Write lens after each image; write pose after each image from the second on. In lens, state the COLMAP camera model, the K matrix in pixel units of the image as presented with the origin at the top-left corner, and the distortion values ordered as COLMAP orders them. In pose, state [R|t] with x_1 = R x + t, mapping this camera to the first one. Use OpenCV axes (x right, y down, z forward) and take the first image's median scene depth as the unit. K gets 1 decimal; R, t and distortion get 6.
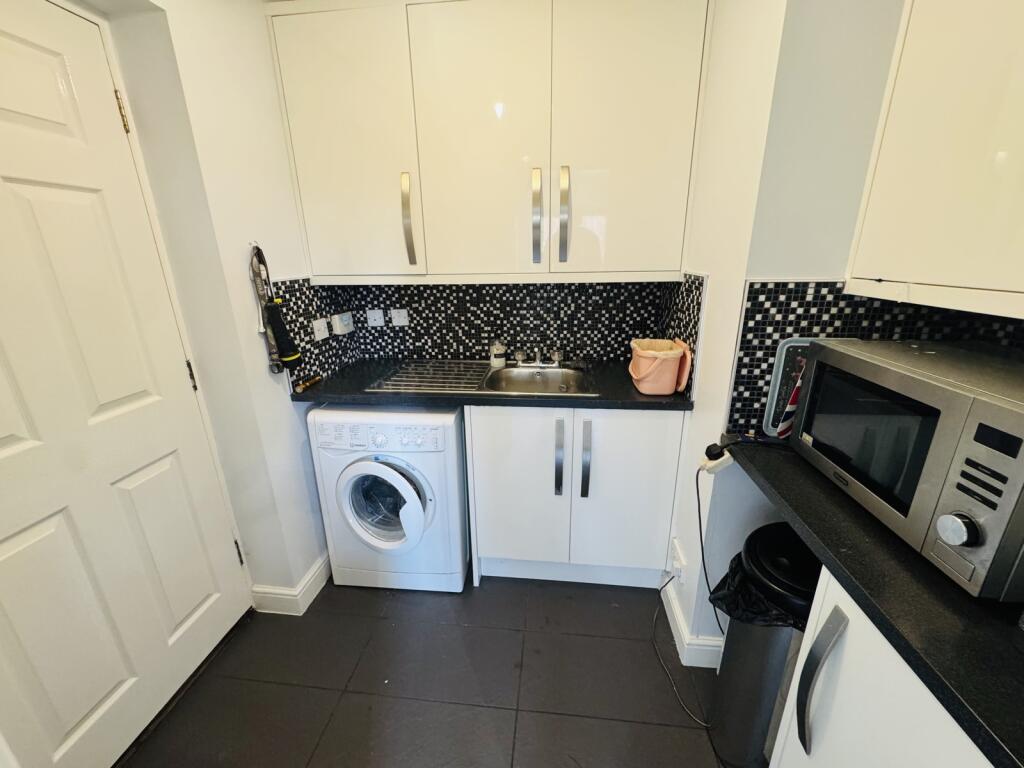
lens RADIAL K [[409.1, 0, 512.0], [0, 409.1, 384.0], [0, 0, 1]] dist [-0.000620, -0.000294]
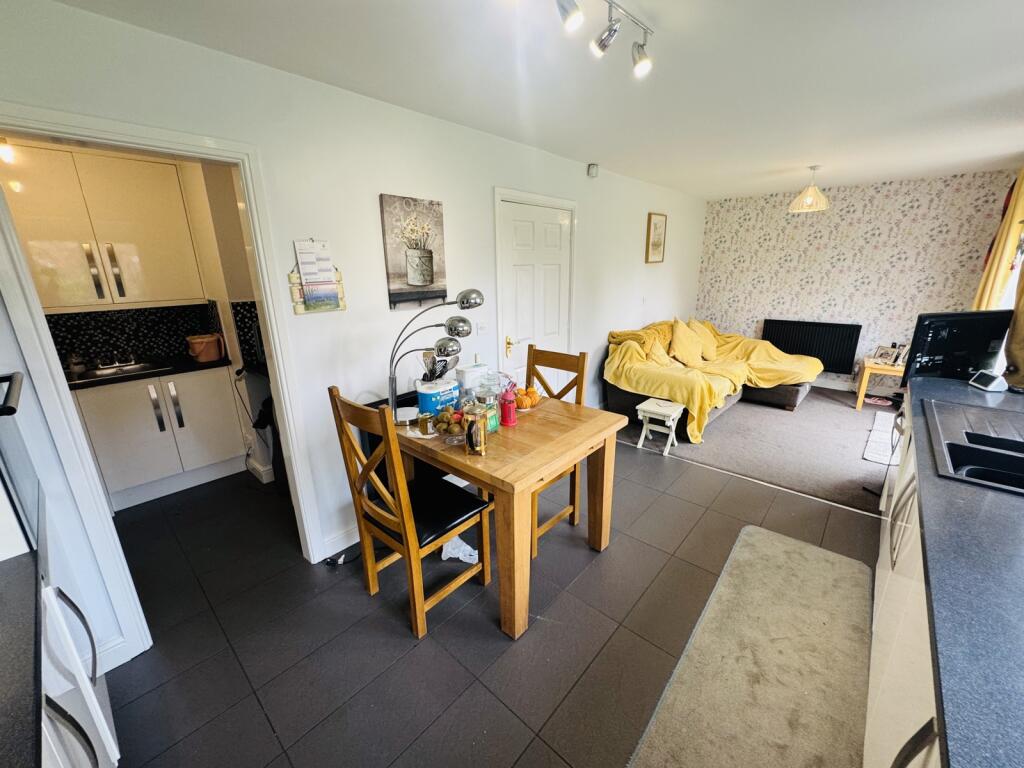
lens RADIAL K [[409.1, 0, 512.0], [0, 409.1, 384.0], [0, 0, 1]] dist [-0.000620, -0.000294]
pose [[0.585867, -0.220724, 0.779769, -0.271207], [0.251058, 0.964292, 0.084327, 0.256488], [-0.770538, 0.146363, 0.620362, -1.022411]]
